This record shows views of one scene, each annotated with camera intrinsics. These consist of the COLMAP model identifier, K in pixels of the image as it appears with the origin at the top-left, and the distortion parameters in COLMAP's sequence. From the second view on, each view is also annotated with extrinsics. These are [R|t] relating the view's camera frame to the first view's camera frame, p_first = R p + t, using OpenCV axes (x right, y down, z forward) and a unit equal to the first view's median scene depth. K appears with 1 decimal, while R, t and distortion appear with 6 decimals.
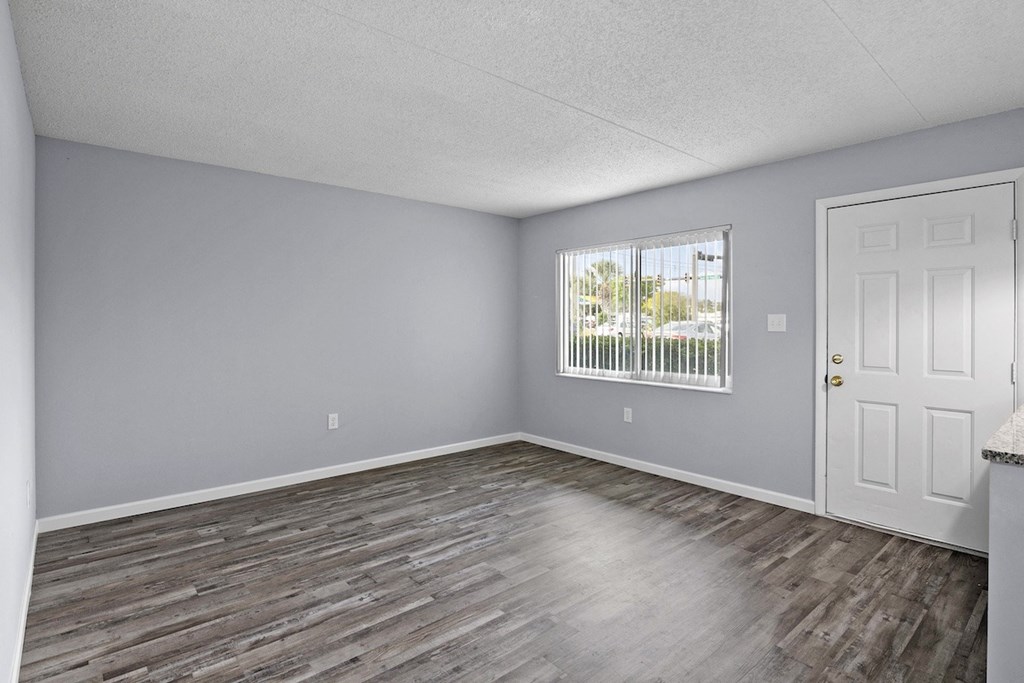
lens RADIAL K [[522.2, 0, 512.5], [0, 522.2, 323.7], [0, 0, 1]] dist [-0.003596, -0.001699]
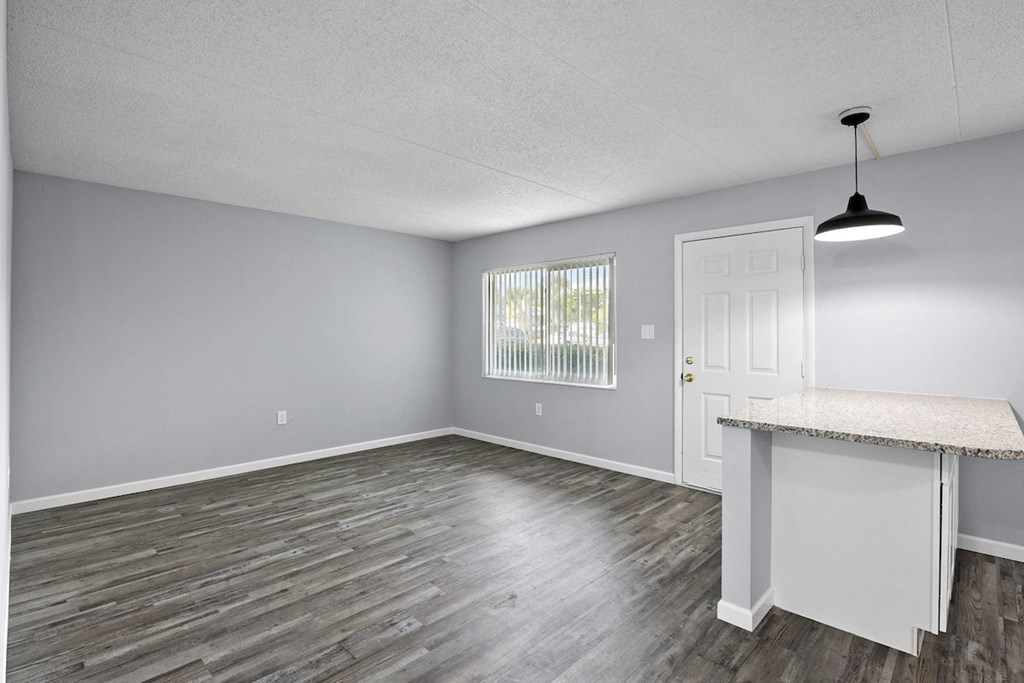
lens RADIAL K [[494.1, 0, 514.6], [0, 494.1, 326.1], [0, 0, 1]] dist [-0.011004, 0.000610]
pose [[0.996458, 0.001619, 0.084079, 0.103330], [-0.000500, 0.999911, -0.013334, 0.000383], [-0.084093, 0.013244, 0.996370, -0.174296]]
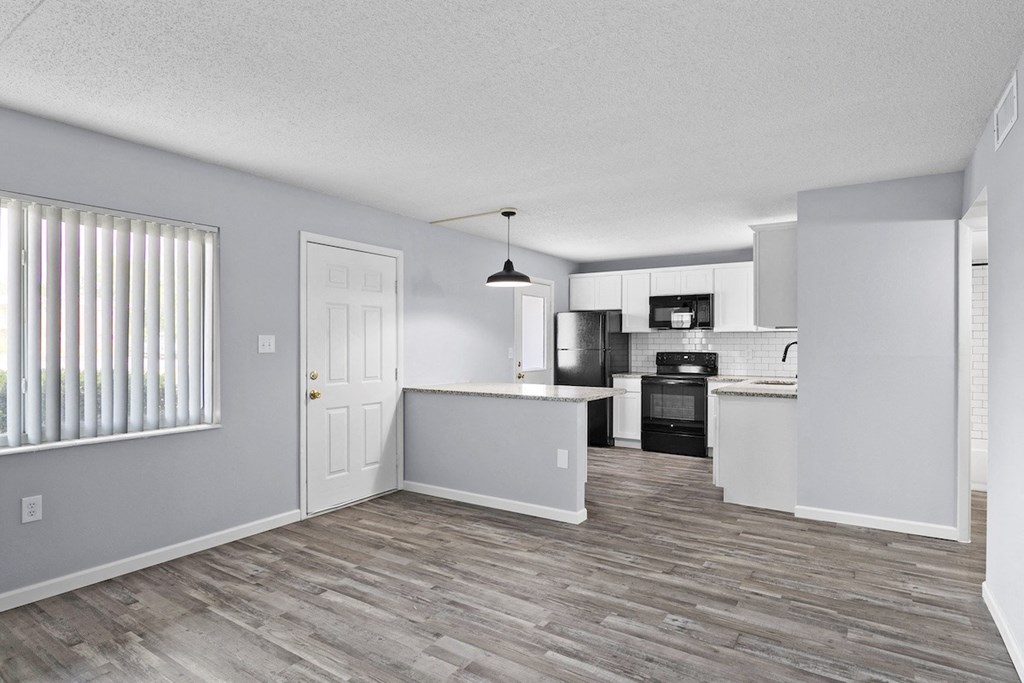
lens RADIAL K [[541.3, 0, 514.2], [0, 541.3, 345.7], [0, 0, 1]] dist [-0.010432, -0.000449]
pose [[-0.264829, -0.004724, 0.964284, -0.677943], [-0.001178, 0.999989, 0.004575, -0.003576], [-0.964295, 0.000076, -0.264831, 0.949657]]
